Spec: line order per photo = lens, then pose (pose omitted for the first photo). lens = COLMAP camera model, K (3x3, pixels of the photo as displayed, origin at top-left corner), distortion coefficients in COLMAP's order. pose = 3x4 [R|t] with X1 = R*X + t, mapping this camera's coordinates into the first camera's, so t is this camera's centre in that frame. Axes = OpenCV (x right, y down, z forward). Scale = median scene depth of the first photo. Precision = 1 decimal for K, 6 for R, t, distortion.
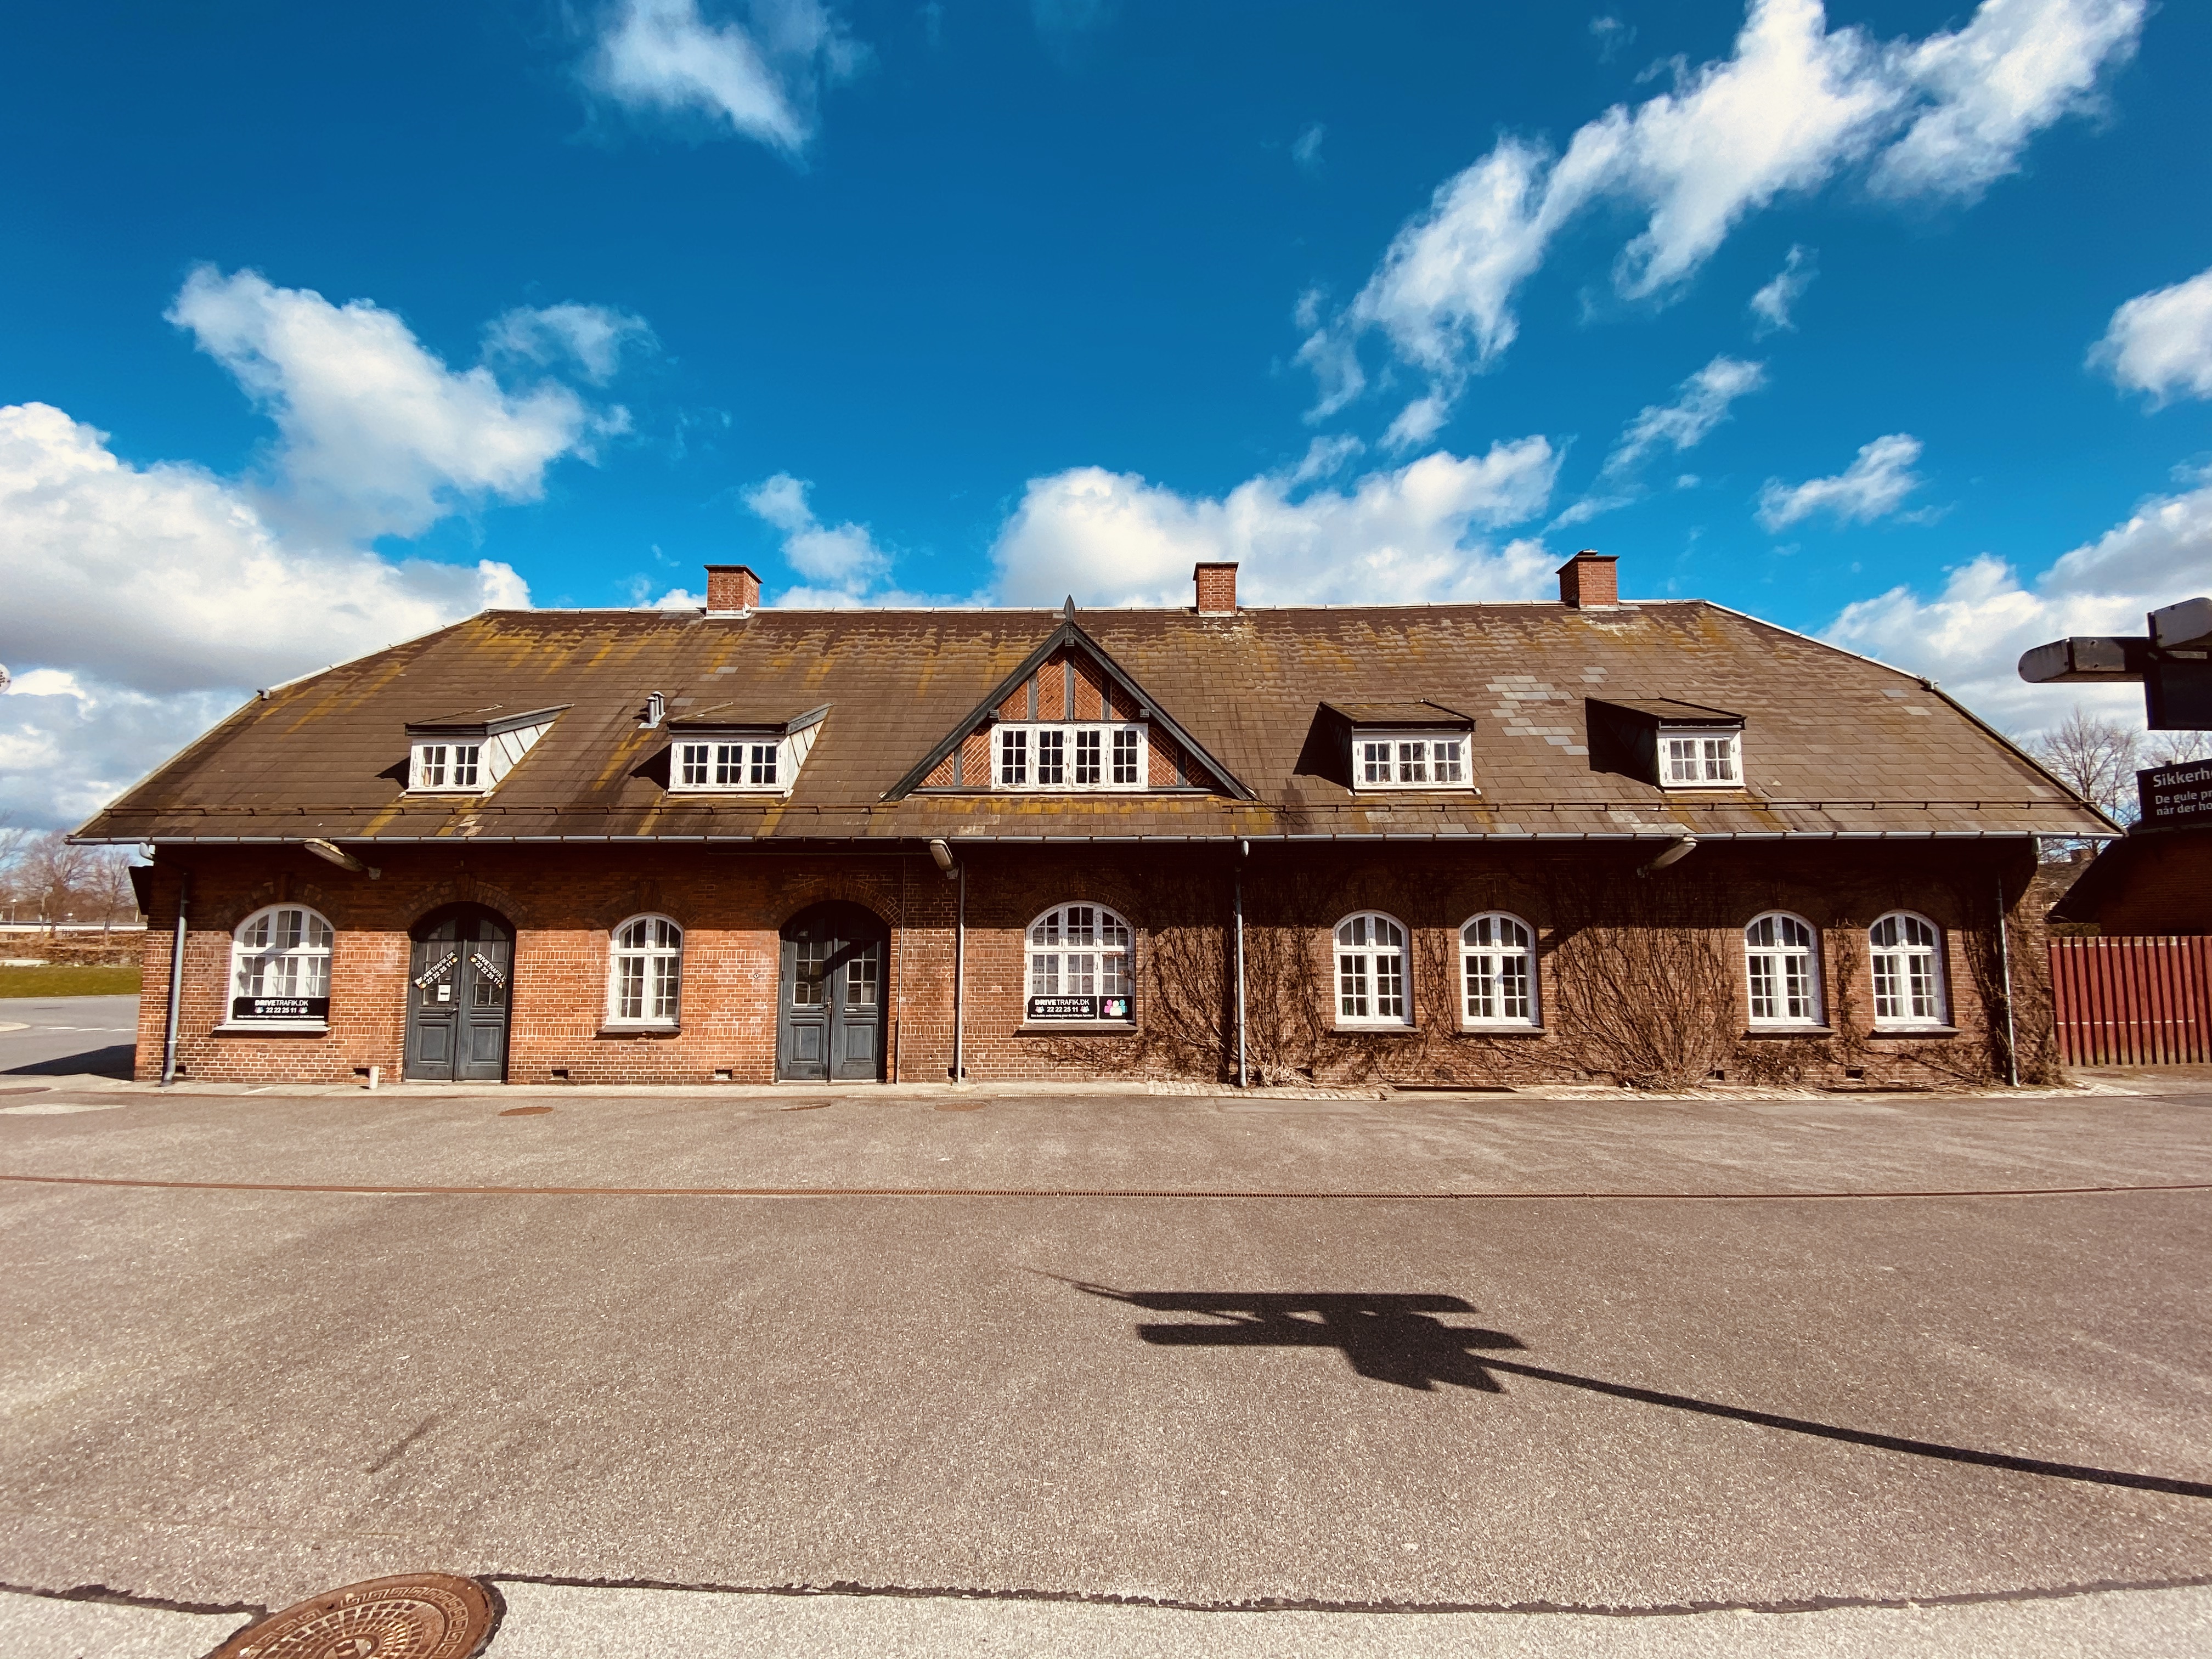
lens RADIAL K [[917.3, 0, 1074.6], [0, 917.3, 801.2], [0, 0, 1]] dist [0.011564, -0.015590]
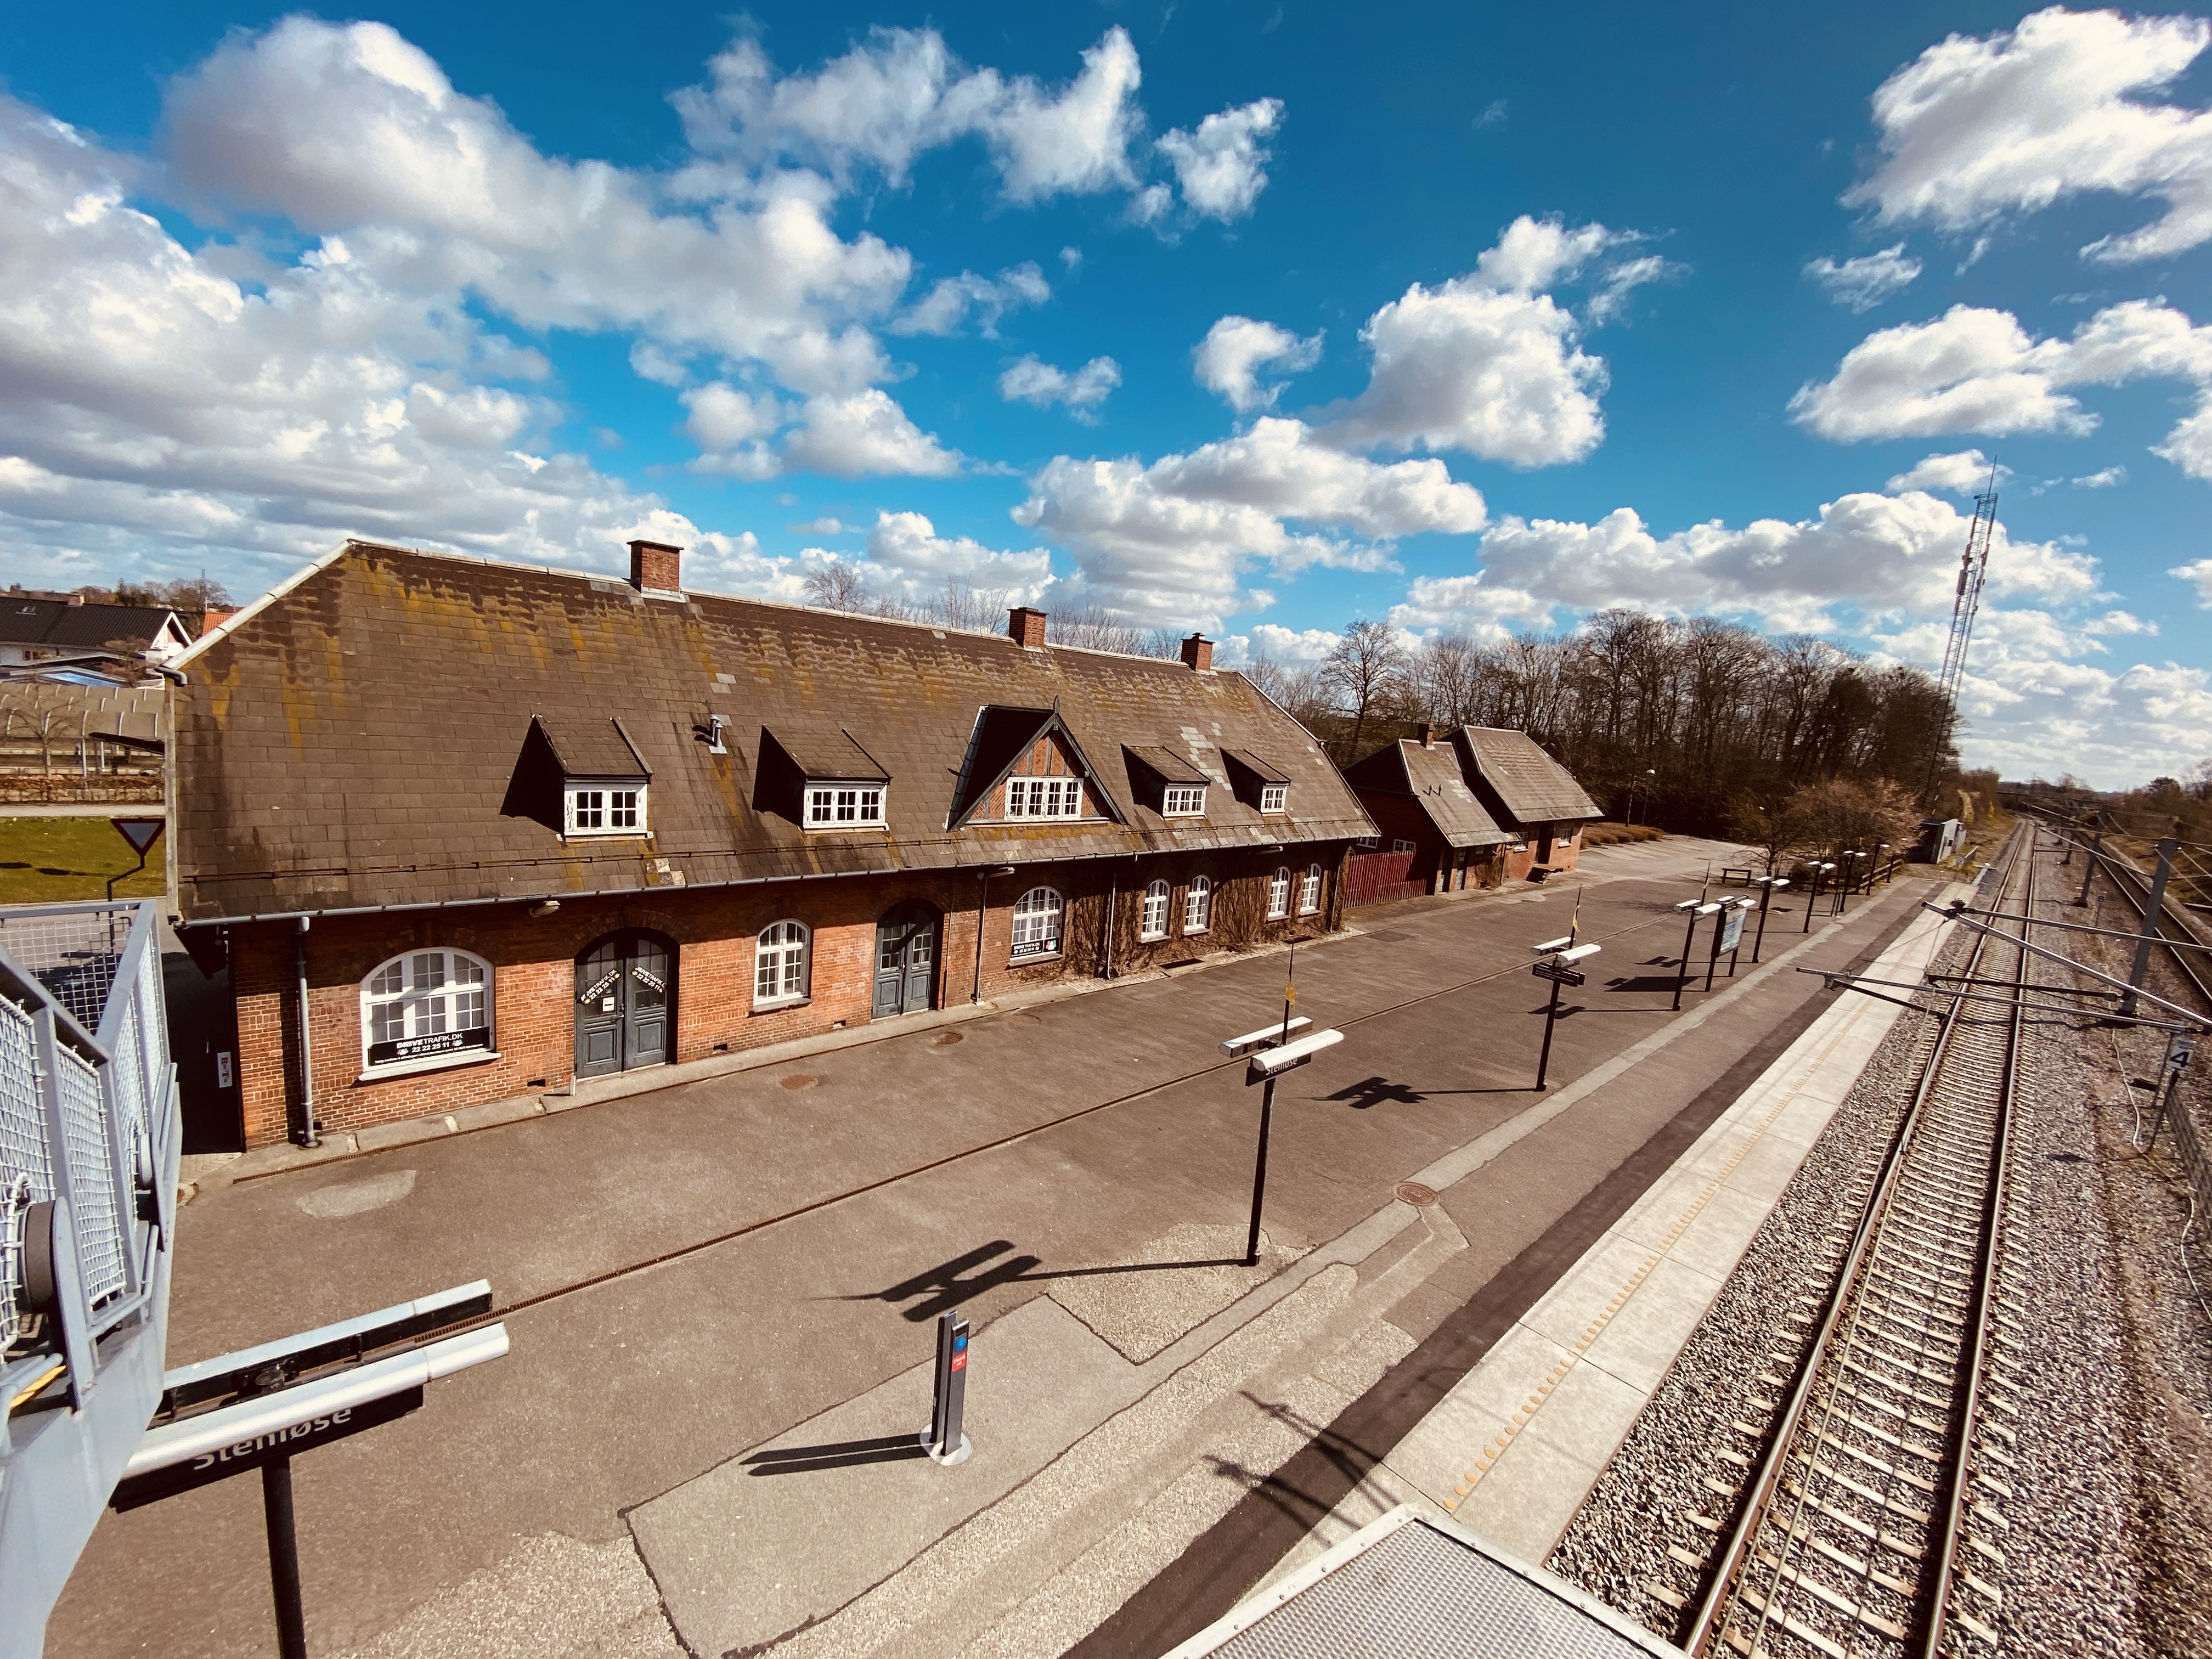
lens RADIAL K [[917.3, 0, 1111.2], [0, 917.3, 817.2], [0, 0, 1]] dist [0.011564, -0.015590]
pose [[0.696121, -0.028693, 0.717351, -1.070574], [-0.181920, 0.959539, 0.214917, -0.381425], [-0.694493, -0.280108, 0.662736, -0.142124]]
